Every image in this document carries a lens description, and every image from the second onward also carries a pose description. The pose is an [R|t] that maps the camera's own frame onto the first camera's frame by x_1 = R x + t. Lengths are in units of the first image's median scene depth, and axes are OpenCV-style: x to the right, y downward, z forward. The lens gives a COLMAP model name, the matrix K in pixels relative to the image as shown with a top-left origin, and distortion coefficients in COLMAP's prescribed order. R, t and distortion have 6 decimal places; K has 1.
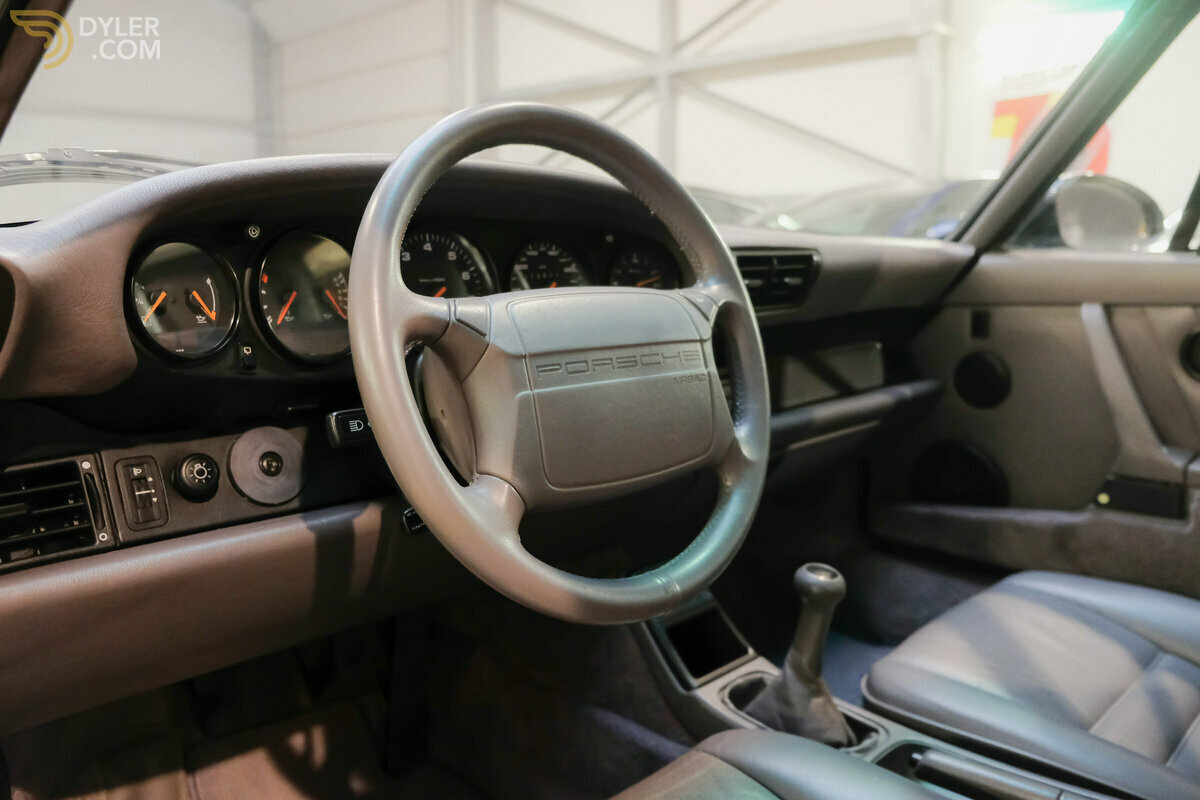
lens RADIAL K [[933.8, 0, 612.0], [0, 933.8, 401.2], [0, 0, 1]] dist [-0.032173, 0.005283]
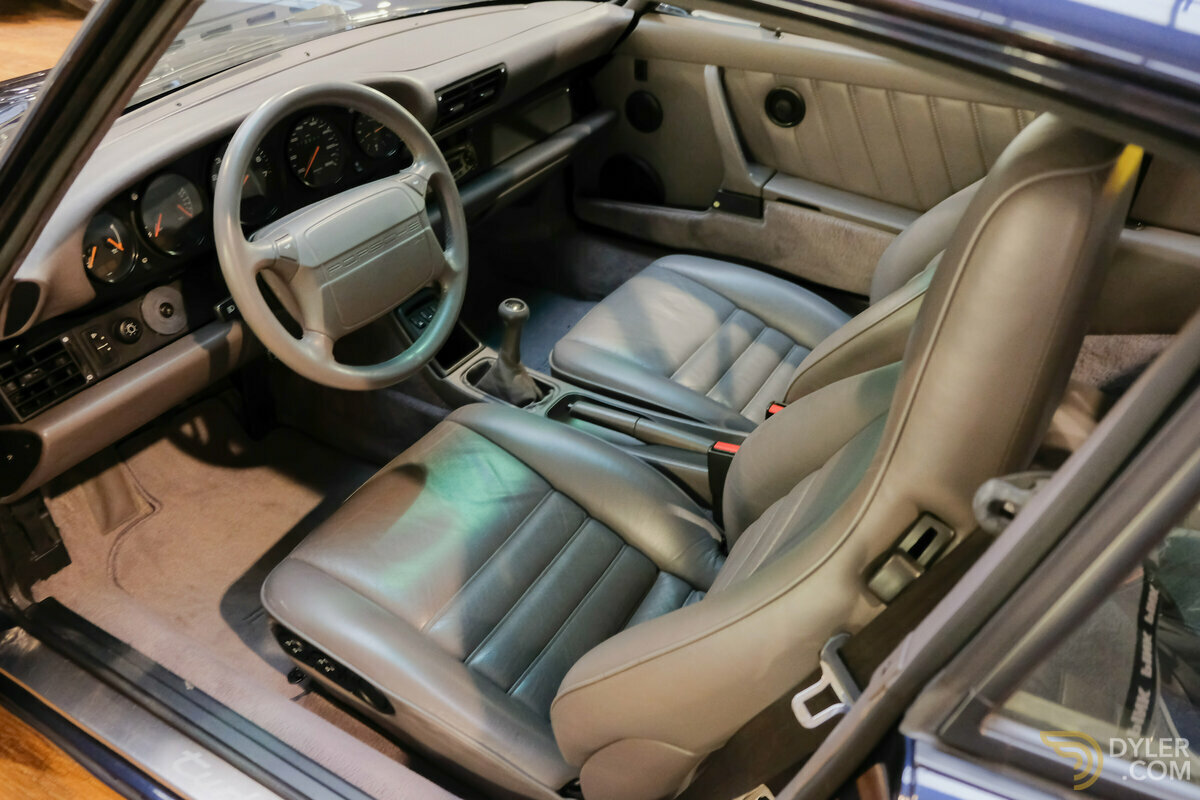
lens RADIAL K [[971.7, 0, 605.9], [0, 971.7, 397.6], [0, 0, 1]] dist [-0.006282, 0.005438]
pose [[0.974023, -0.134438, 0.182223, 0.047100], [0.039917, 0.894032, 0.446222, -0.421717], [-0.222903, -0.427357, 0.876174, -0.598663]]
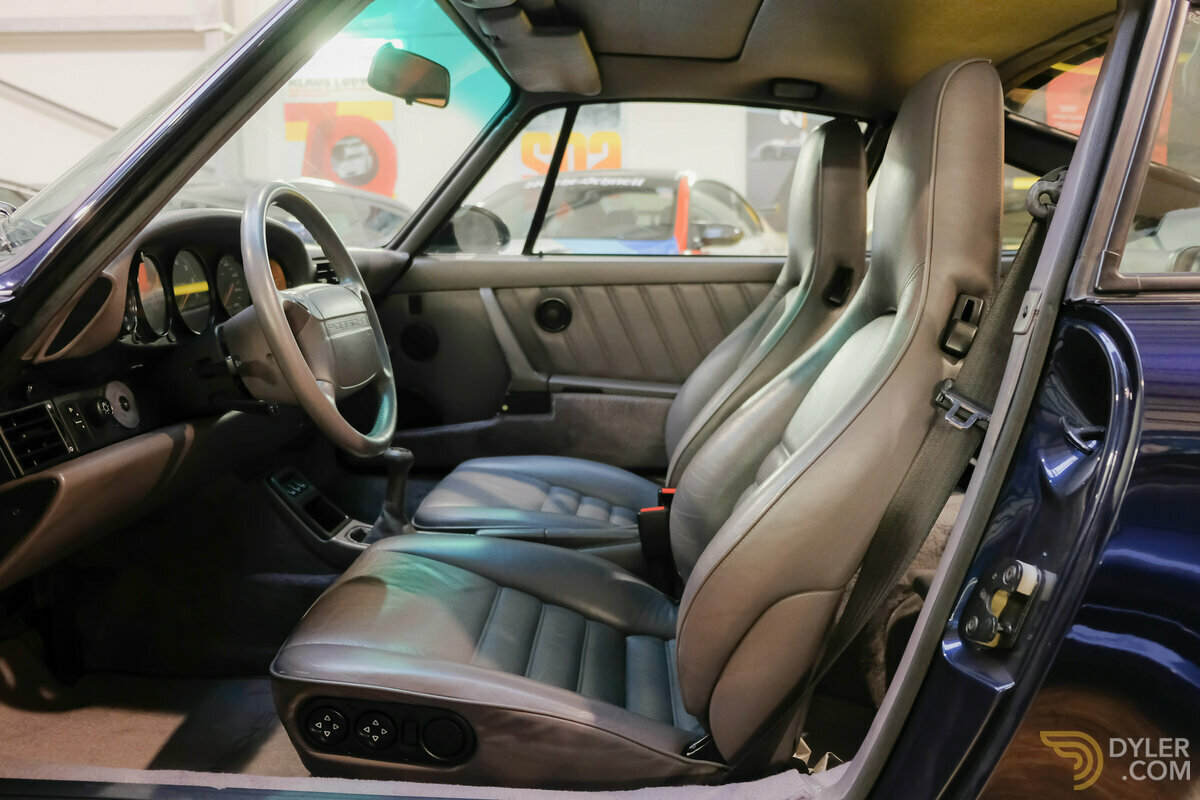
lens RADIAL K [[1050.3, 0, 586.3], [0, 1050.3, 363.3], [0, 0, 1]] dist [-0.011354, -0.002286]
pose [[0.760723, -0.076271, 0.644580, -0.712863], [0.104750, 0.994481, -0.005951, 0.072050], [-0.640568, 0.072046, 0.764514, -0.661808]]
